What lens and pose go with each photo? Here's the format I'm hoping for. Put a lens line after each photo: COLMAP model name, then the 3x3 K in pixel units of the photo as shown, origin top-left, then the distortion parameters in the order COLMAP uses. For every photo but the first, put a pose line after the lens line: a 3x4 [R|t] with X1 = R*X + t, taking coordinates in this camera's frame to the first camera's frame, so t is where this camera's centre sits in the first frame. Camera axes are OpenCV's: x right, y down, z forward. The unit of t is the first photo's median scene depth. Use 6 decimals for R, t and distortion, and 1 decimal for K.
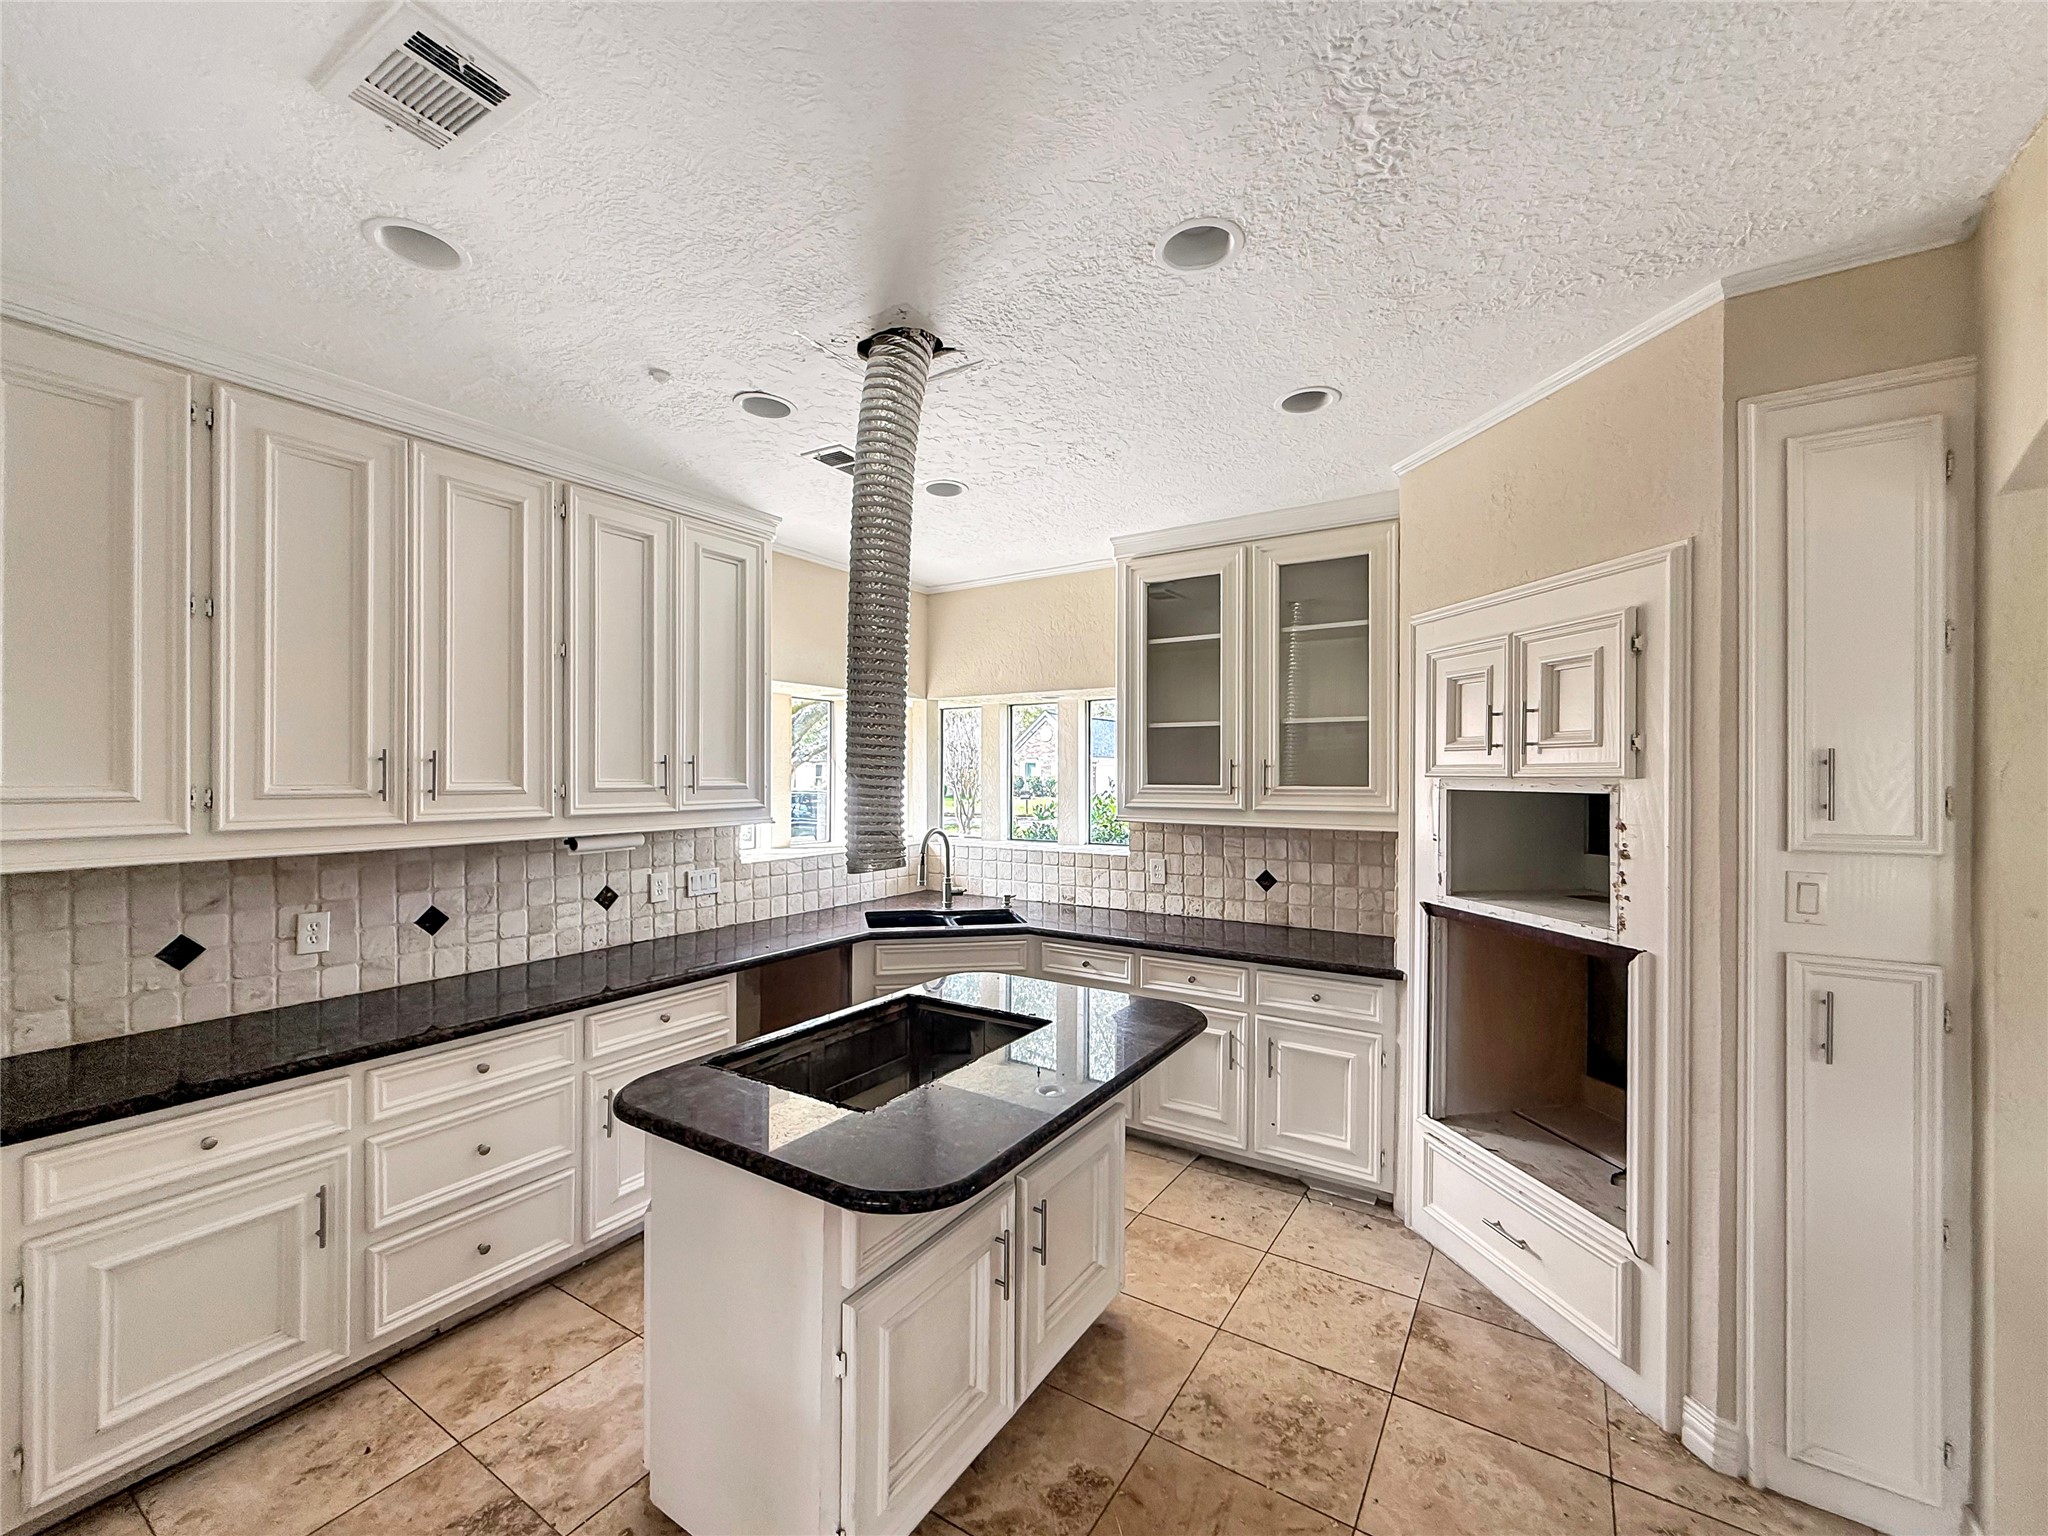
lens RADIAL K [[858.7, 0, 1004.9], [0, 858.7, 774.3], [0, 0, 1]] dist [0.010312, -0.001680]
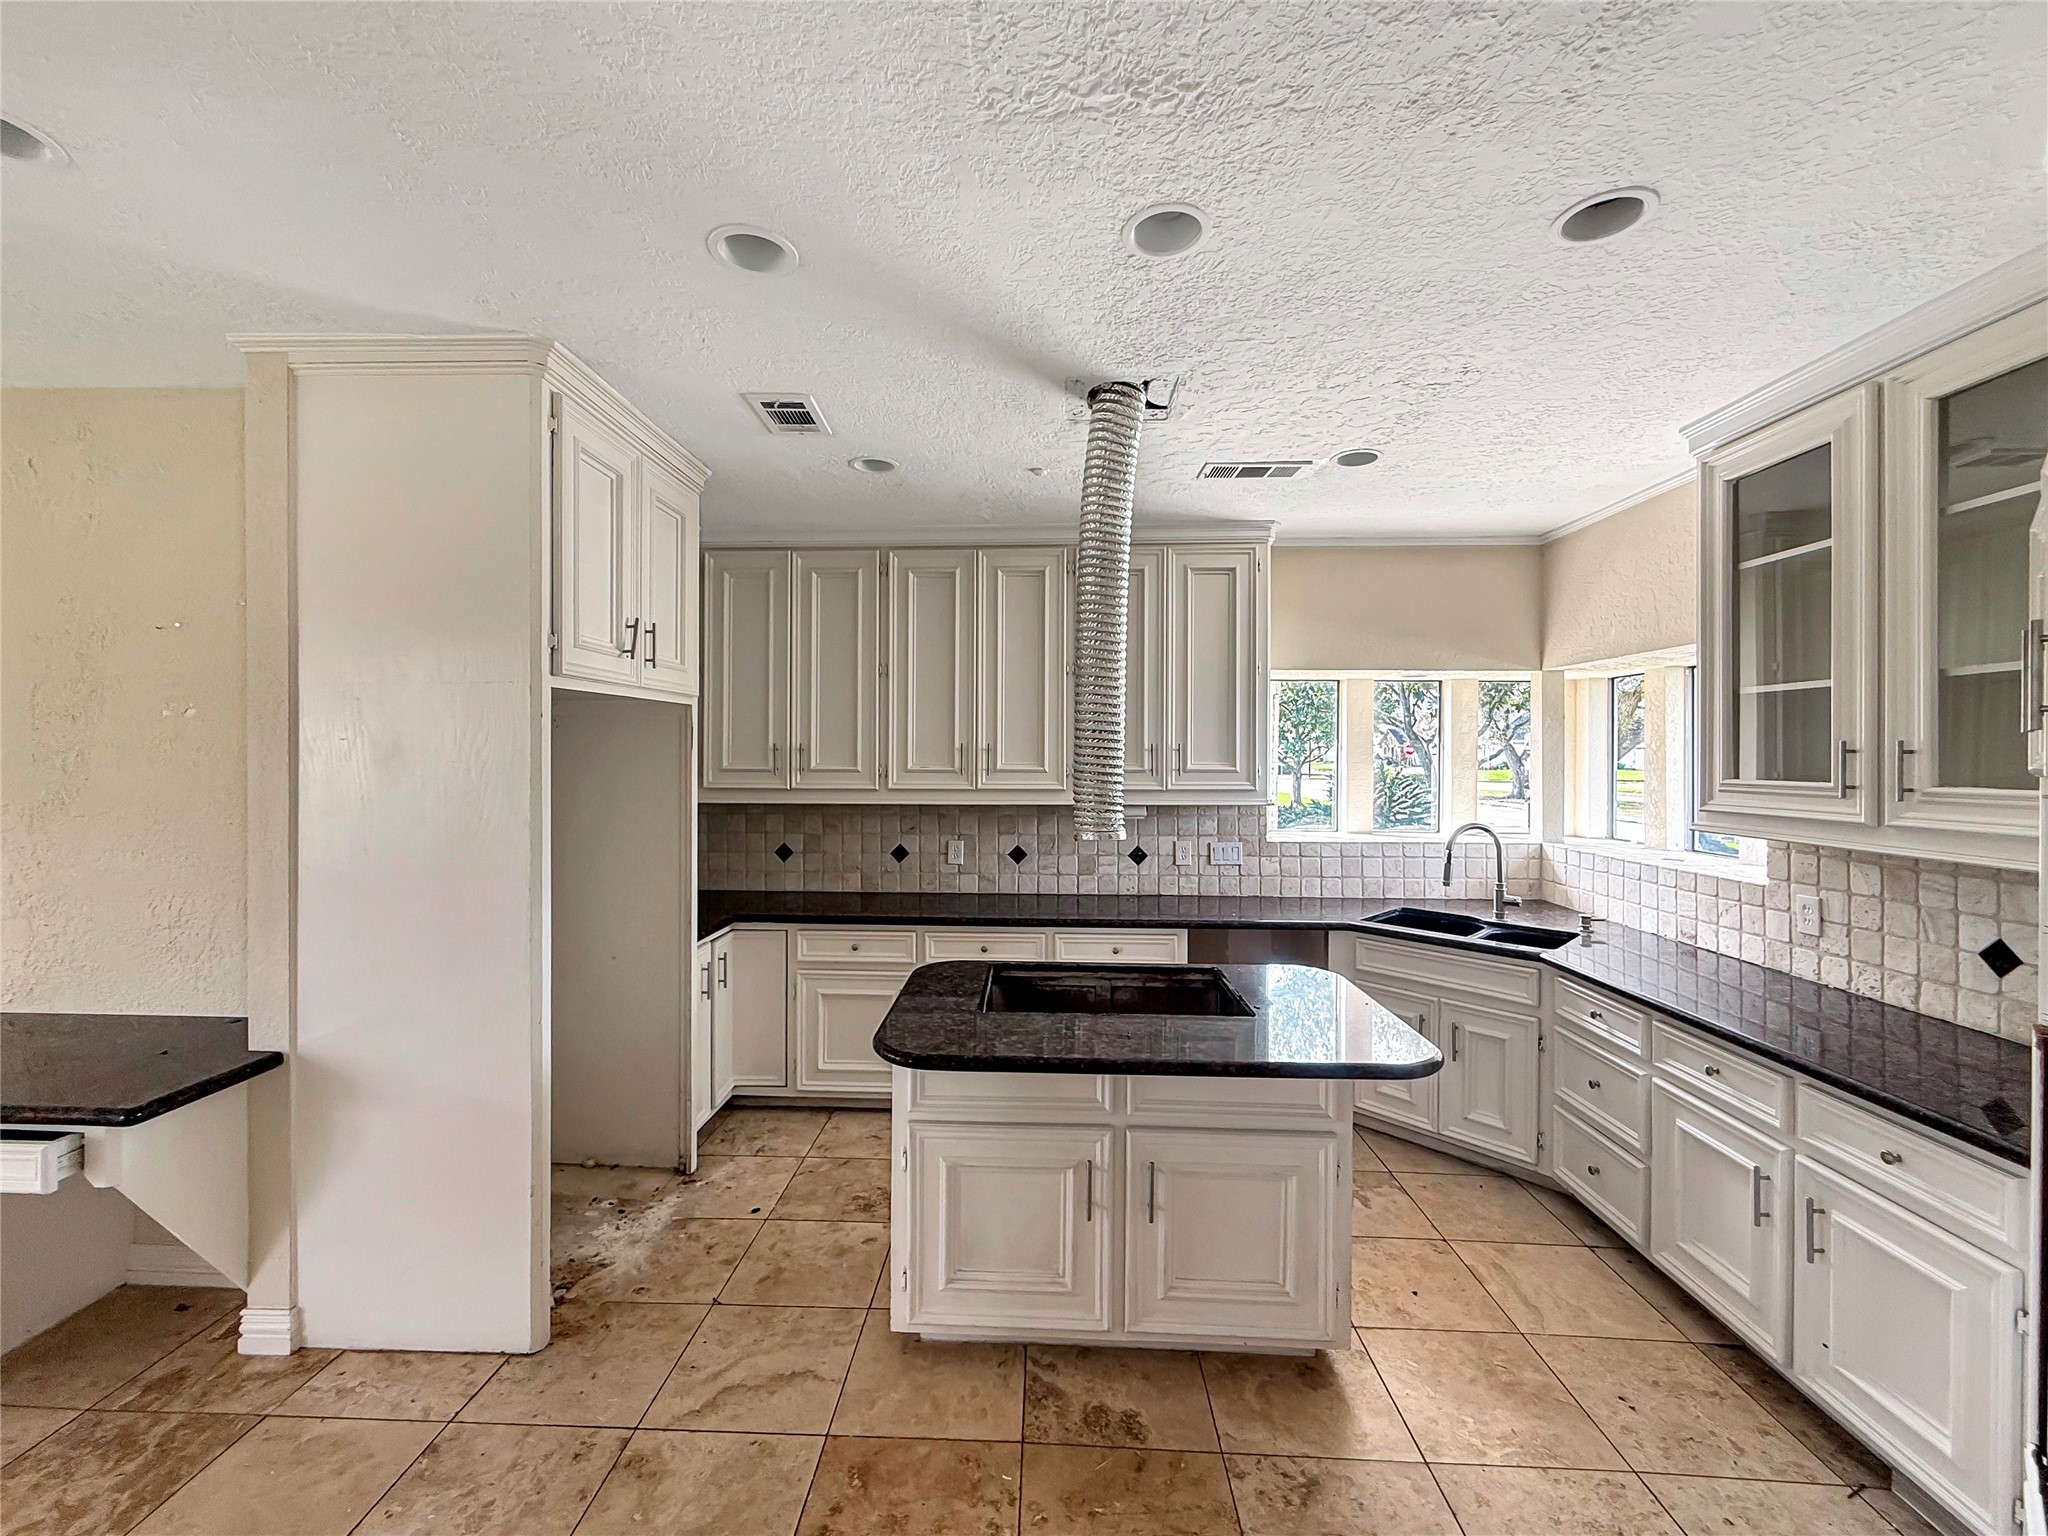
lens RADIAL K [[858.7, 0, 1002.1], [0, 858.7, 751.9], [0, 0, 1]] dist [0.010312, -0.001680]
pose [[0.494505, -0.001640, -0.869173, 0.545816], [-0.003888, 0.999984, -0.004099, -0.004672], [0.869166, 0.005406, 0.494491, 0.191894]]
